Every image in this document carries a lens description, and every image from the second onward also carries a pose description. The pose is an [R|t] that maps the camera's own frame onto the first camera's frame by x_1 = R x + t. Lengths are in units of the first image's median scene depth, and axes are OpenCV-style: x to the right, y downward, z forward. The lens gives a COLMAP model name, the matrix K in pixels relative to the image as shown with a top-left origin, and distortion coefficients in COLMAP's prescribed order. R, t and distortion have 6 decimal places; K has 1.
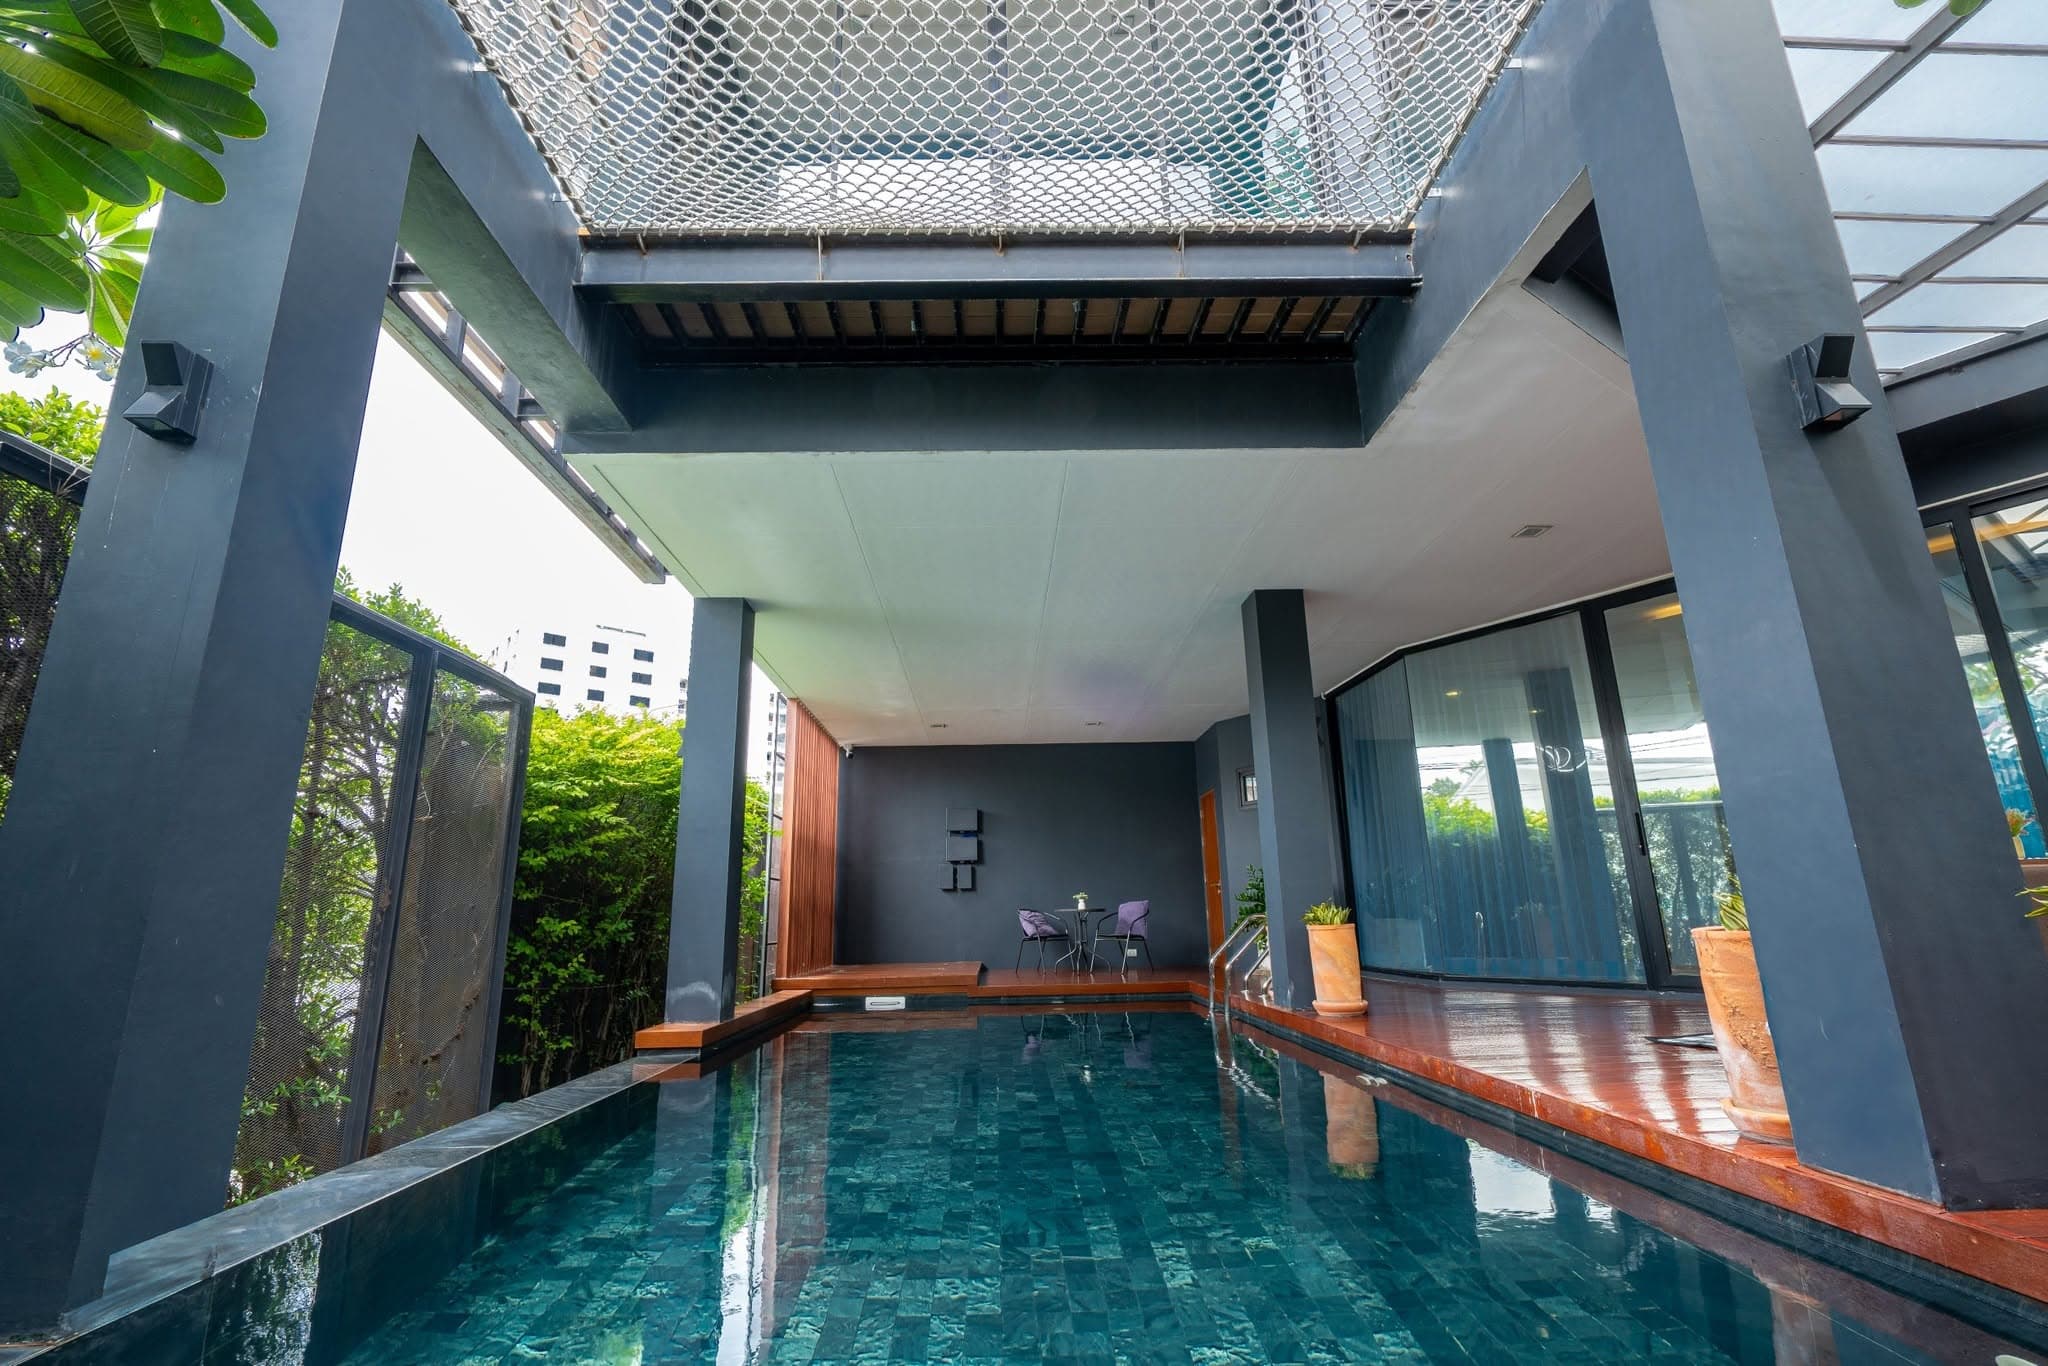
lens RADIAL K [[938.5, 0, 1024.0], [0, 938.5, 683.0], [0, 0, 1]] dist [-0.000063, -0.000435]
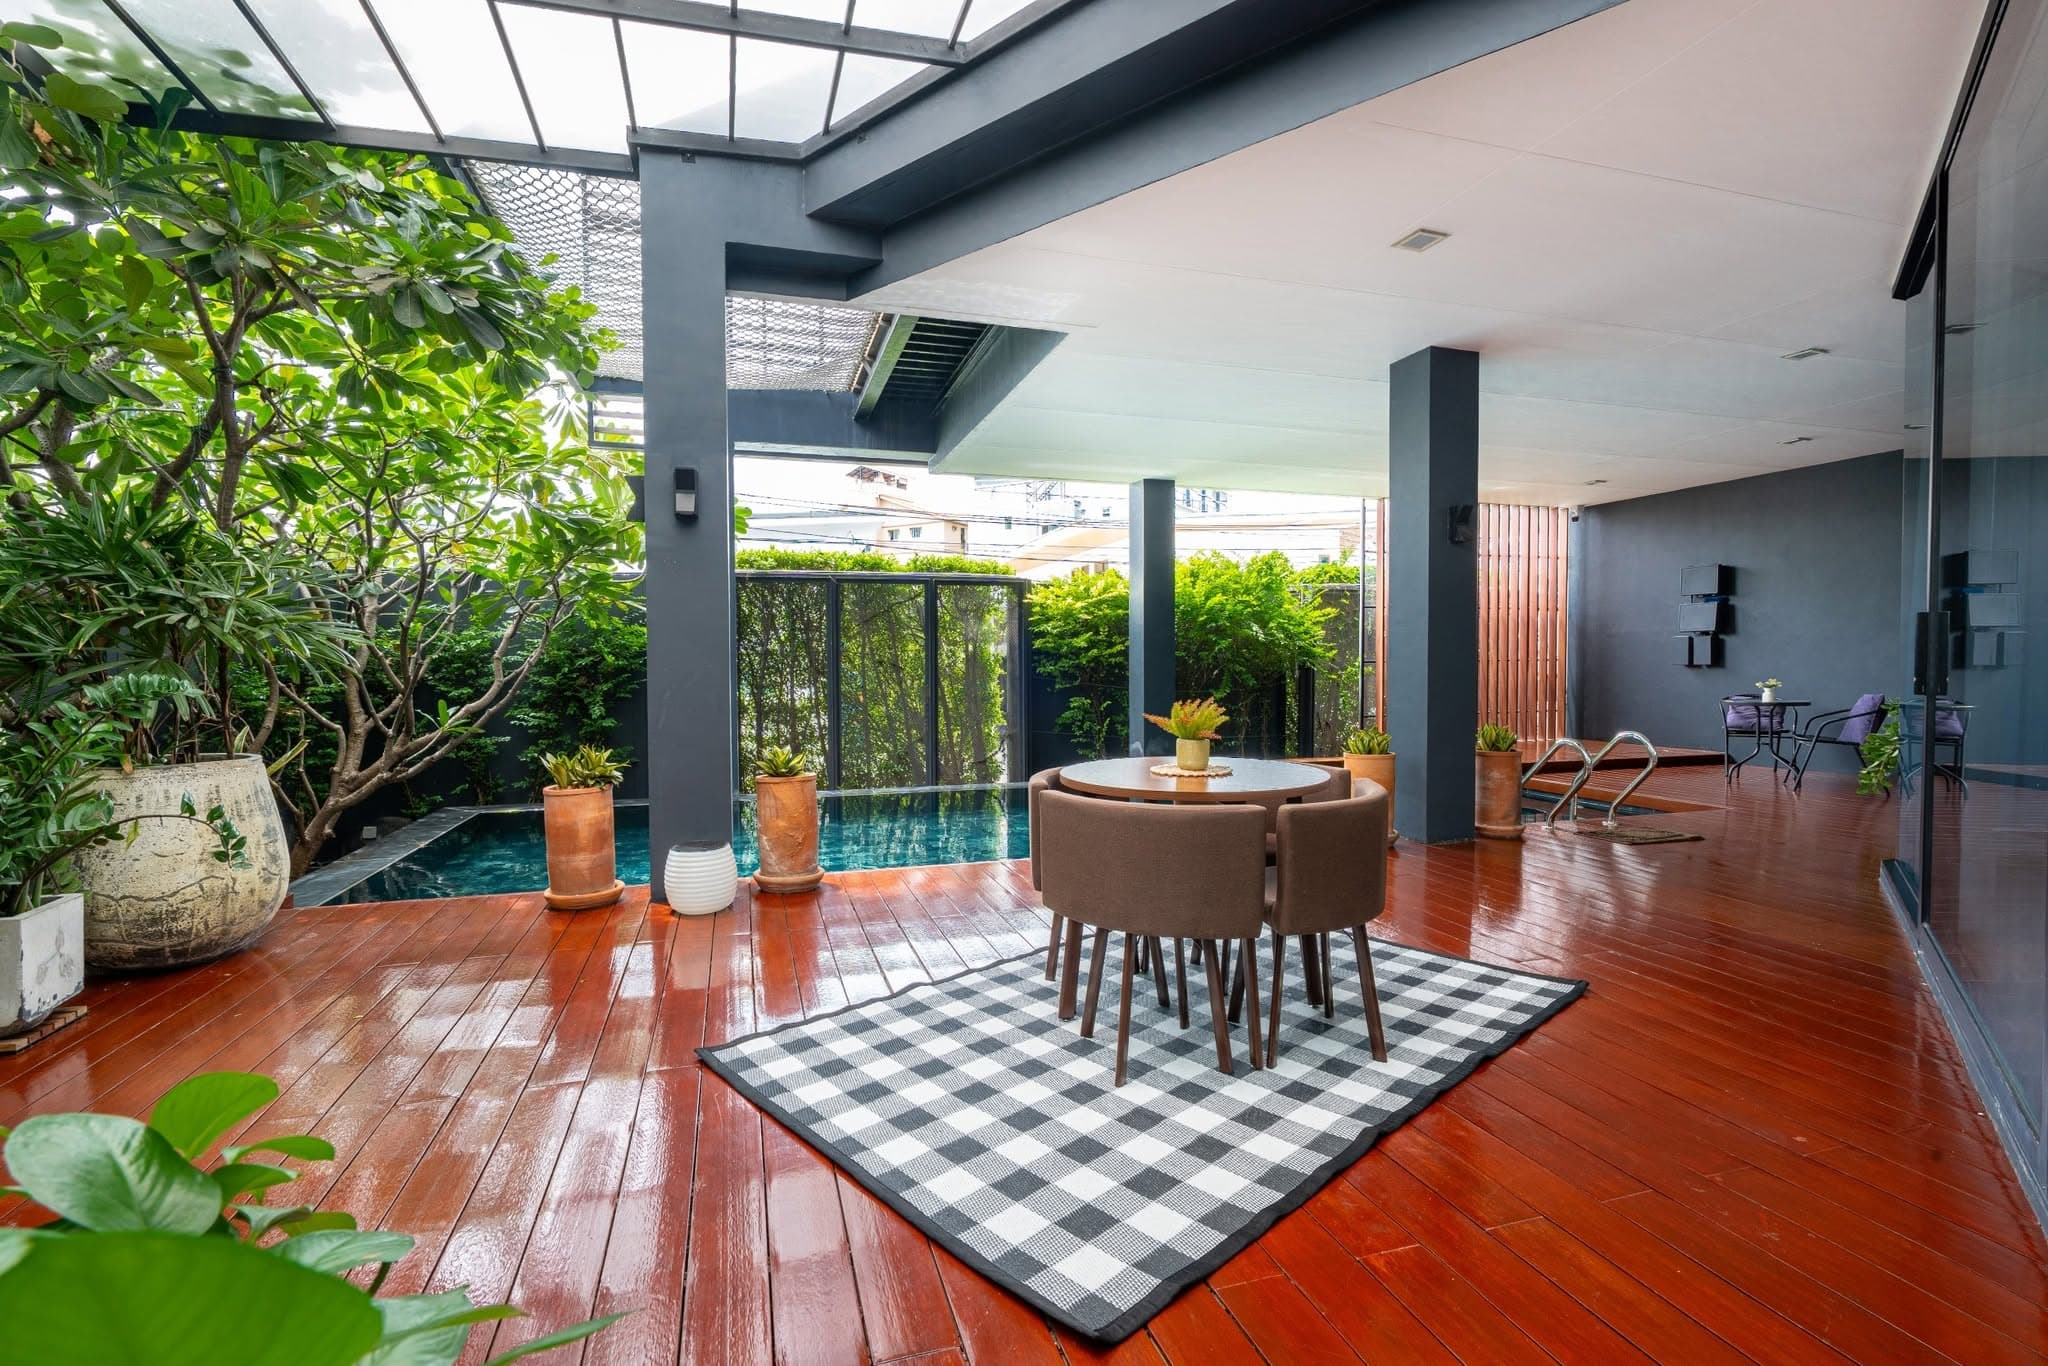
lens RADIAL K [[938.5, 0, 1024.0], [0, 938.5, 683.0], [0, 0, 1]] dist [-0.000063, -0.000435]
pose [[0.266046, 0.044342, -0.962940, 0.567687], [0.237139, 0.965232, 0.109965, 0.003531], [0.934336, -0.257607, 0.246281, 0.237190]]
